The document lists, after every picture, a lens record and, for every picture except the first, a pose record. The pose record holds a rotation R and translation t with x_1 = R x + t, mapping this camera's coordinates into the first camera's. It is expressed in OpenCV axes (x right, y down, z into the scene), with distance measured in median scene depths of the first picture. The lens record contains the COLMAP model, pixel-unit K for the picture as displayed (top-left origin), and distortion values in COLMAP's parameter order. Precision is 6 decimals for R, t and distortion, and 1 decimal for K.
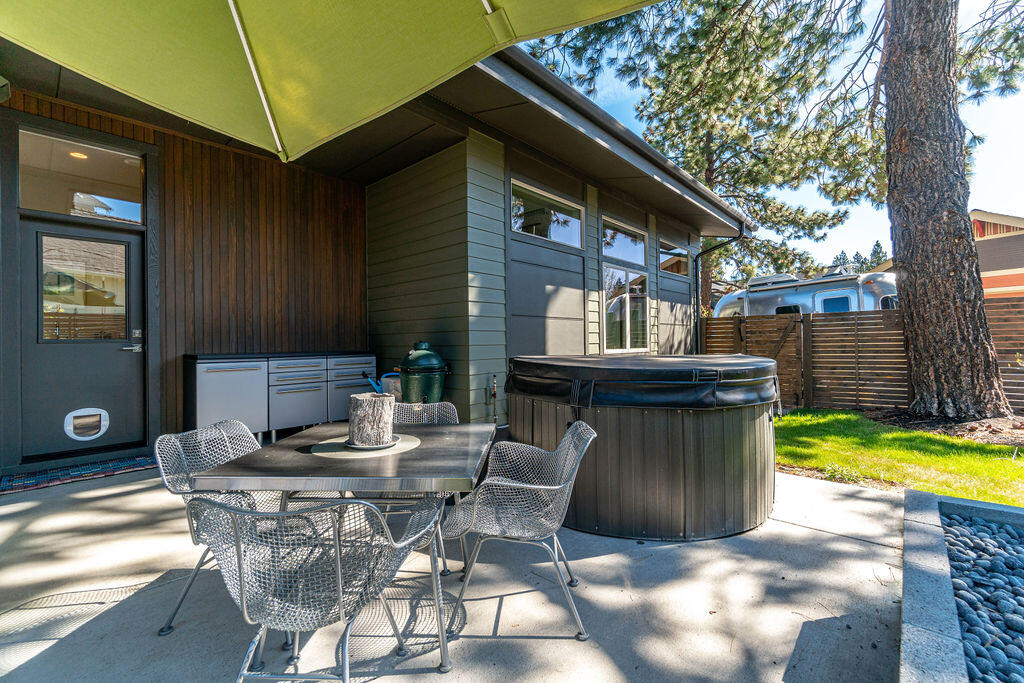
lens RADIAL K [[444.2, 0, 510.8], [0, 444.2, 339.0], [0, 0, 1]] dist [-0.001330, -0.000345]
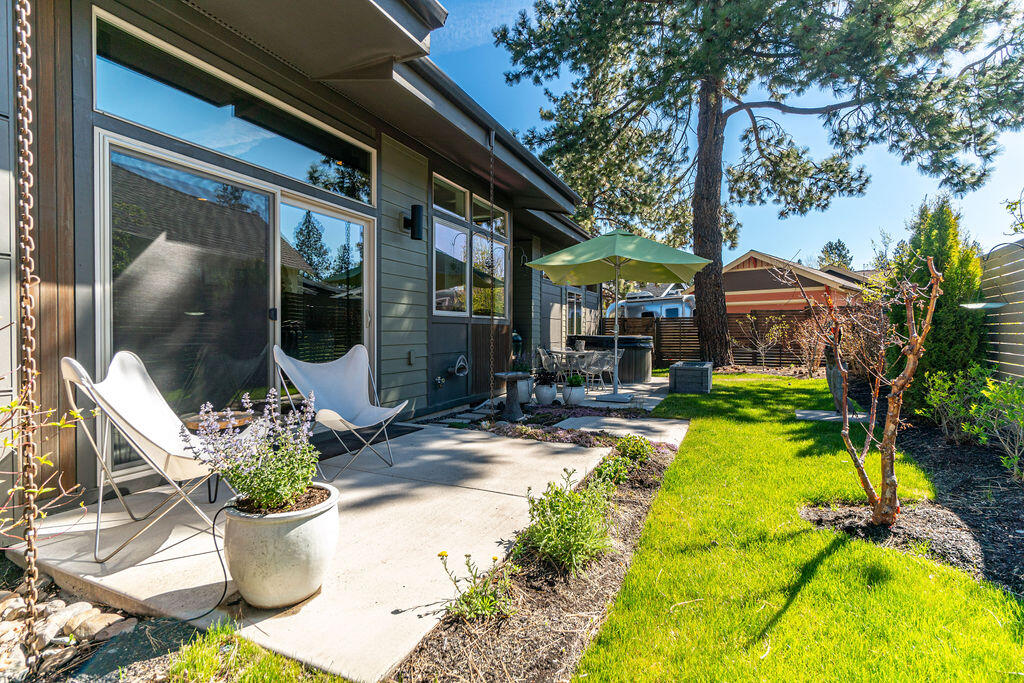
lens RADIAL K [[476.4, 0, 511.3], [0, 476.4, 338.2], [0, 0, 1]] dist [0.000404, 0.000006]
pose [[0.955581, 0.011110, 0.294520, -0.446054], [-0.016136, 0.999763, 0.014639, 0.007993], [-0.294287, -0.018741, 0.955533, -0.639633]]
